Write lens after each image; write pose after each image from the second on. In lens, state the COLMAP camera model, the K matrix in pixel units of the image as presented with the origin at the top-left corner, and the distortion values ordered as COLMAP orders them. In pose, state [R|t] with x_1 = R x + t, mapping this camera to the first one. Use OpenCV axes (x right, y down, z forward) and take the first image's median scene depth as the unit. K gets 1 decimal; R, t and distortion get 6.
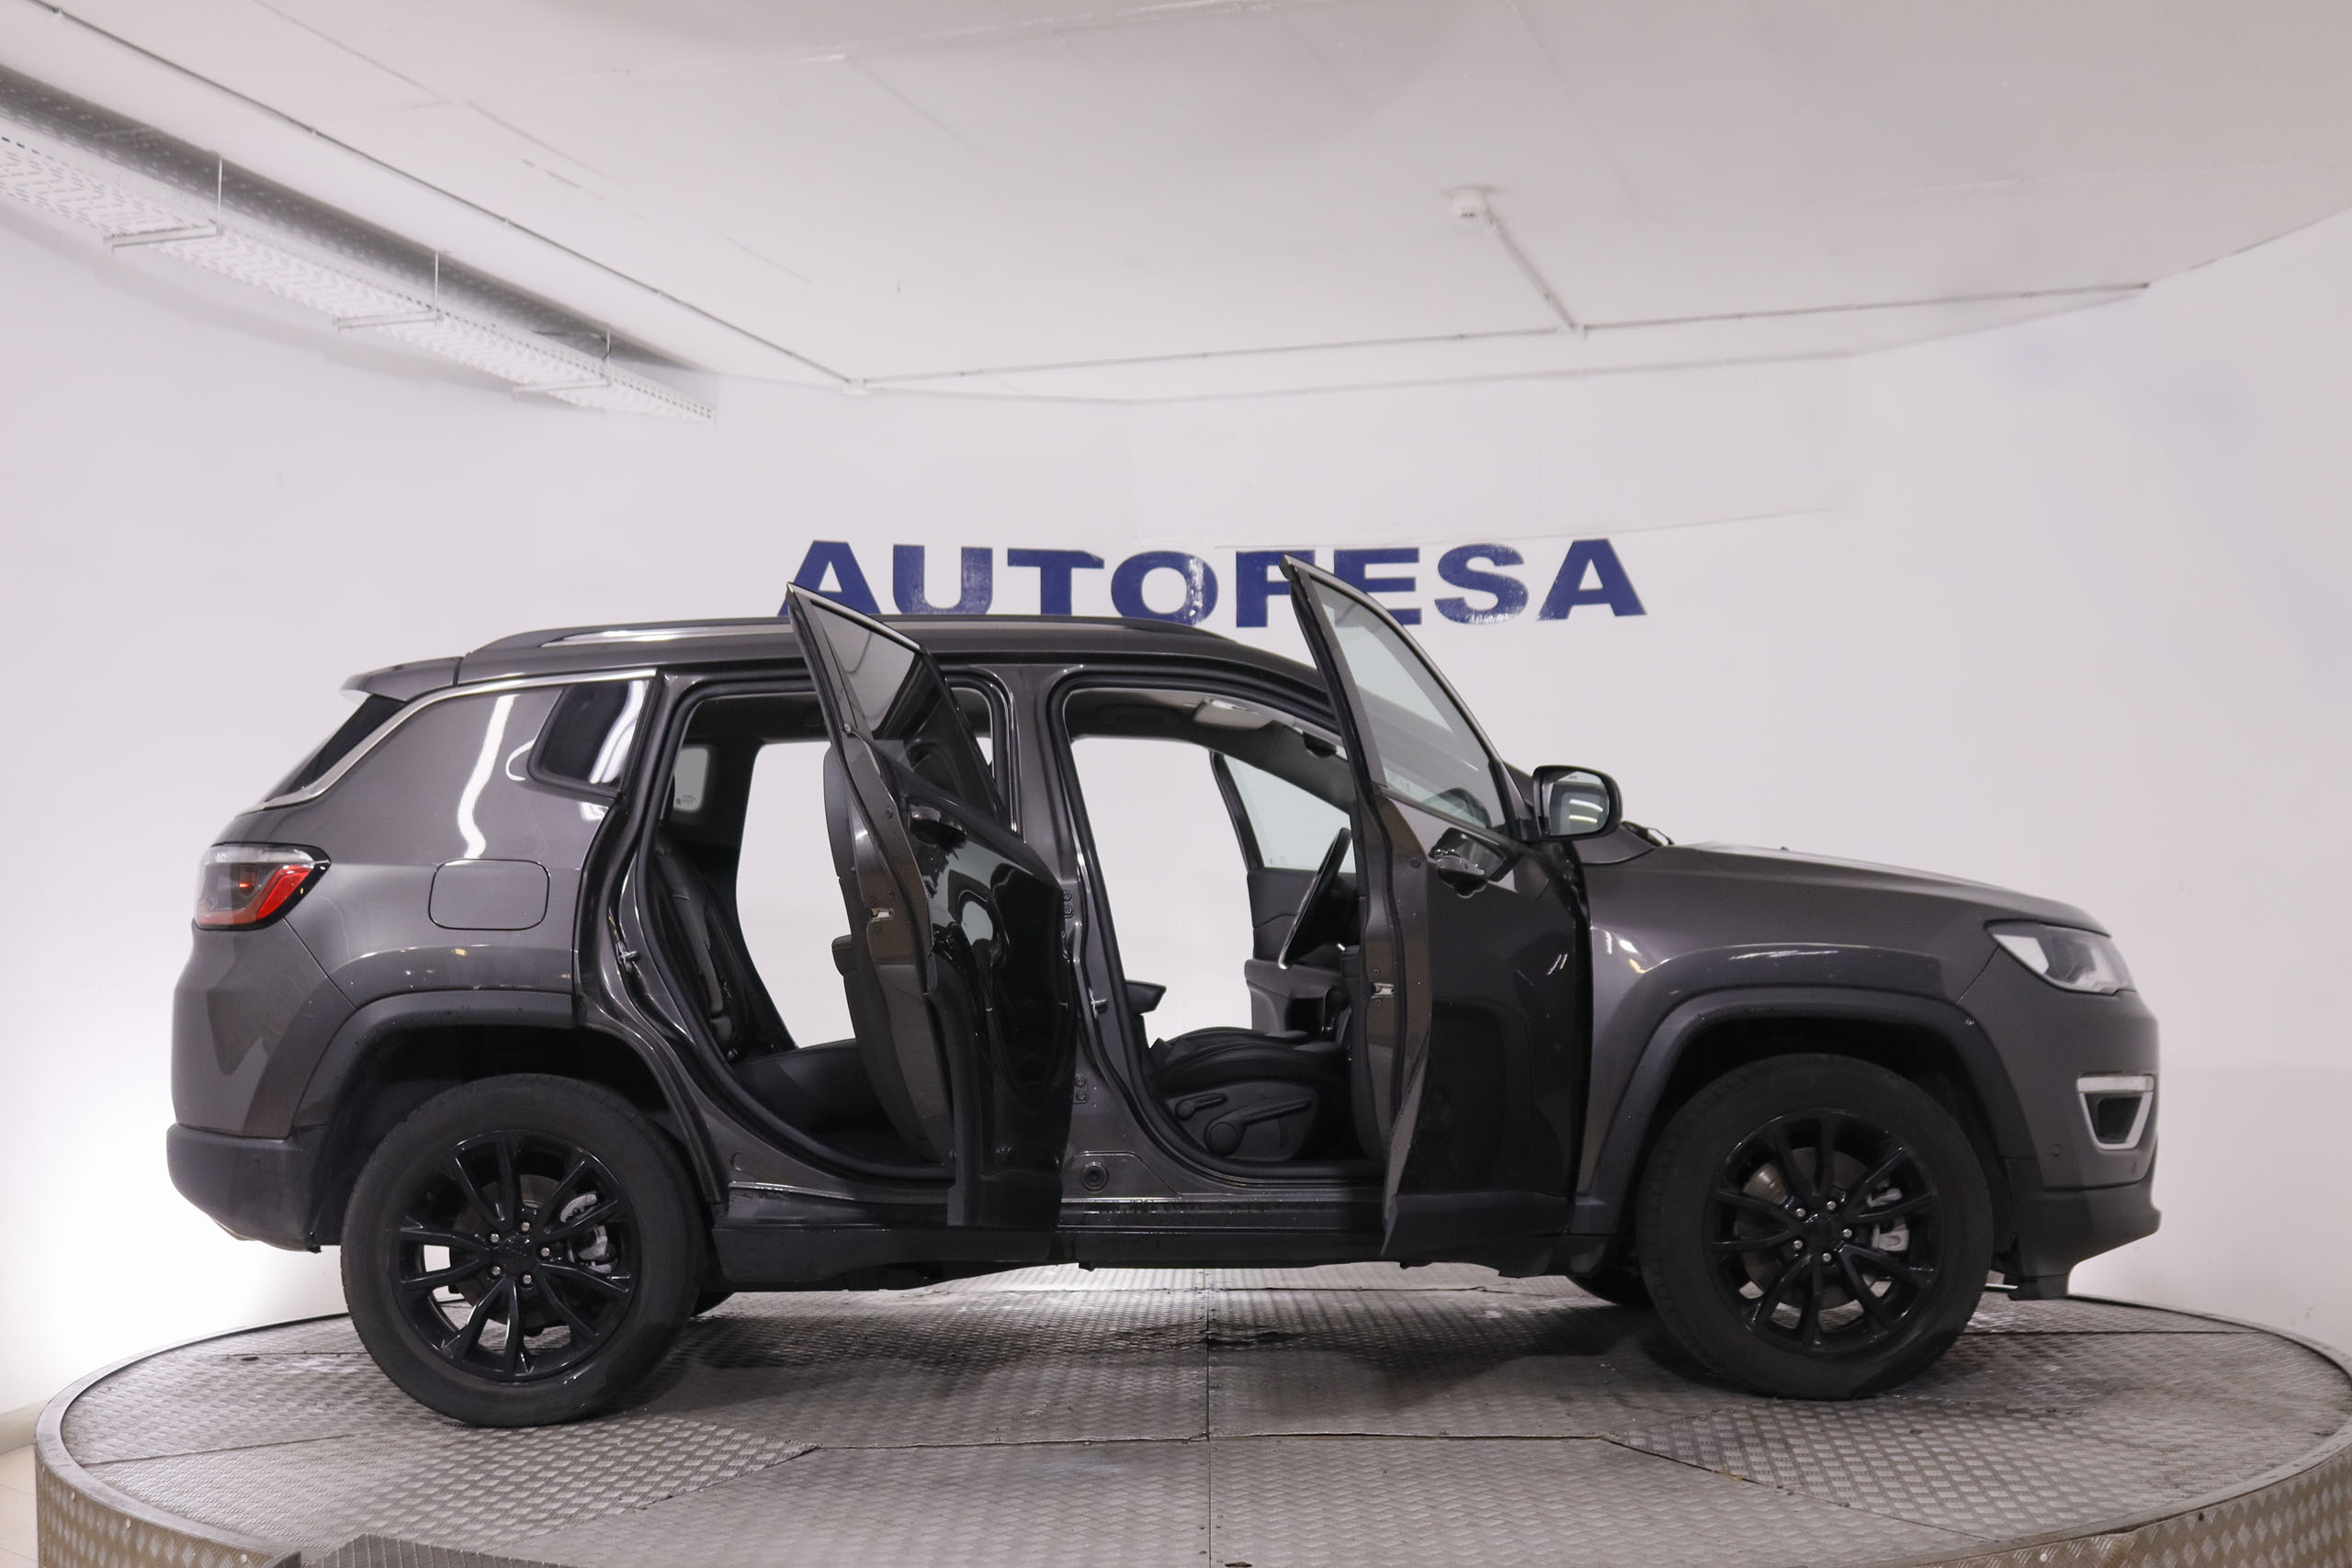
lens RADIAL K [[2846.8, 0, 1169.5], [0, 2846.8, 749.3], [0, 0, 1]] dist [-0.092639, 0.186140]
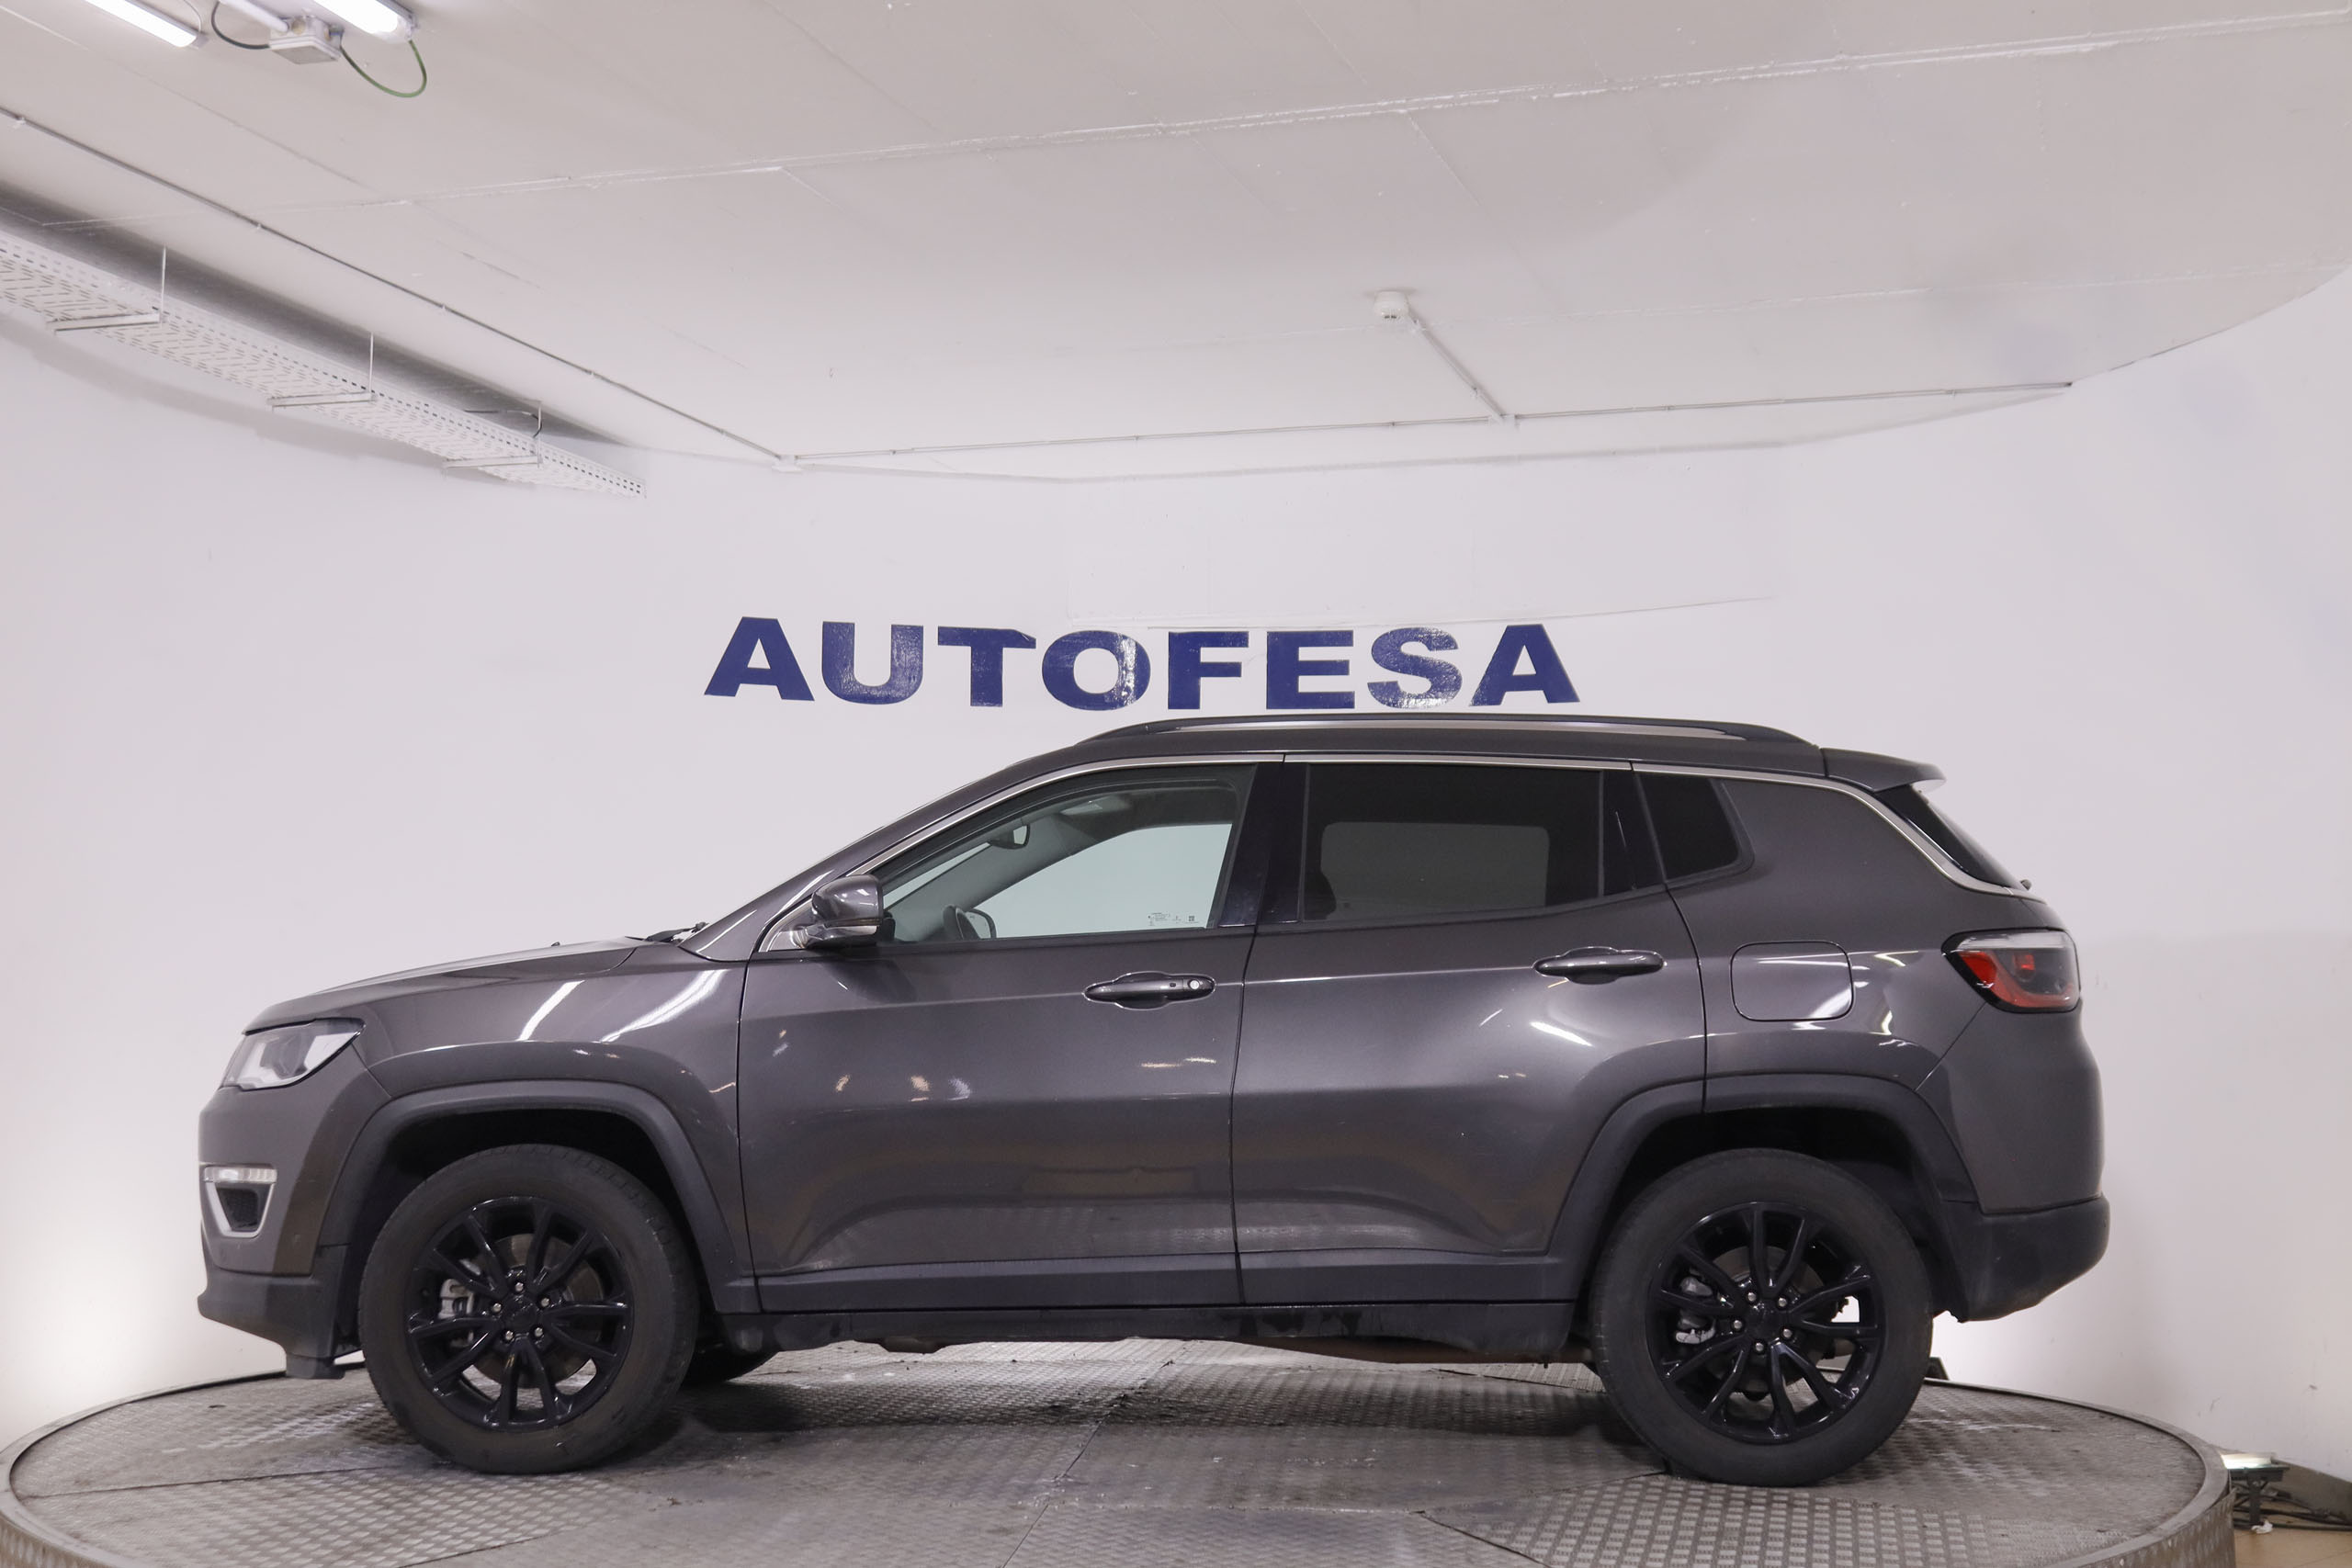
lens RADIAL K [[3125.8, 0, 1176.0], [0, 3125.8, 784.0], [0, 0, 1]] dist [-0.068928, 0.223556]
pose [[0.999807, 0.011353, 0.016064, 0.010007], [-0.011207, 0.999896, -0.009118, -0.007468], [-0.016166, 0.008937, 0.999829, -0.099537]]
